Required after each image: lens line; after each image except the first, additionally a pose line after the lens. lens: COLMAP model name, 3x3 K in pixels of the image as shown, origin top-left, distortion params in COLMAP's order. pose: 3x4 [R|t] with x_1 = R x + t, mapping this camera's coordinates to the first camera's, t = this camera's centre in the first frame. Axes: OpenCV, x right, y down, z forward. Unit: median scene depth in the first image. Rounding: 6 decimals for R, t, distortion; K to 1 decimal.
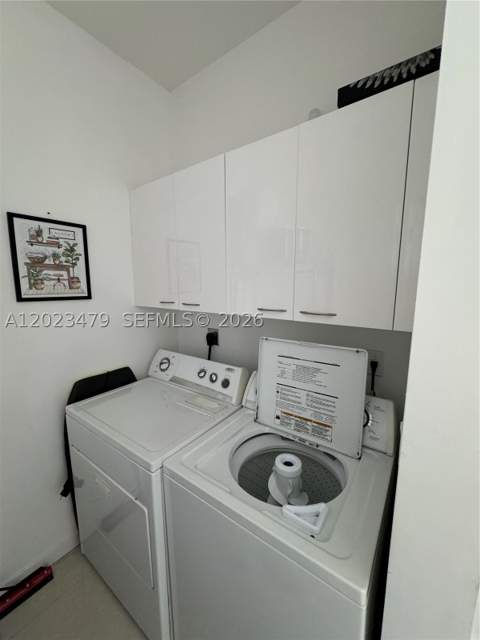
lens RADIAL K [[255.1, 0, 240.7], [0, 255.1, 319.6], [0, 0, 1]] dist [-0.000512, -0.000420]
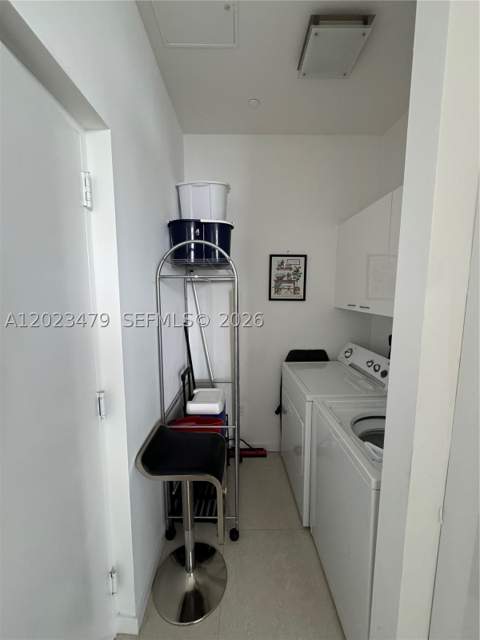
lens RADIAL K [[255.1, 0, 238.6], [0, 255.1, 321.4], [0, 0, 1]] dist [-0.000512, -0.000420]
pose [[0.600549, 0.094725, -0.793957, 0.454729], [-0.115821, 0.992791, 0.030840, 0.046720], [0.791155, 0.073436, 0.607191, -0.287992]]
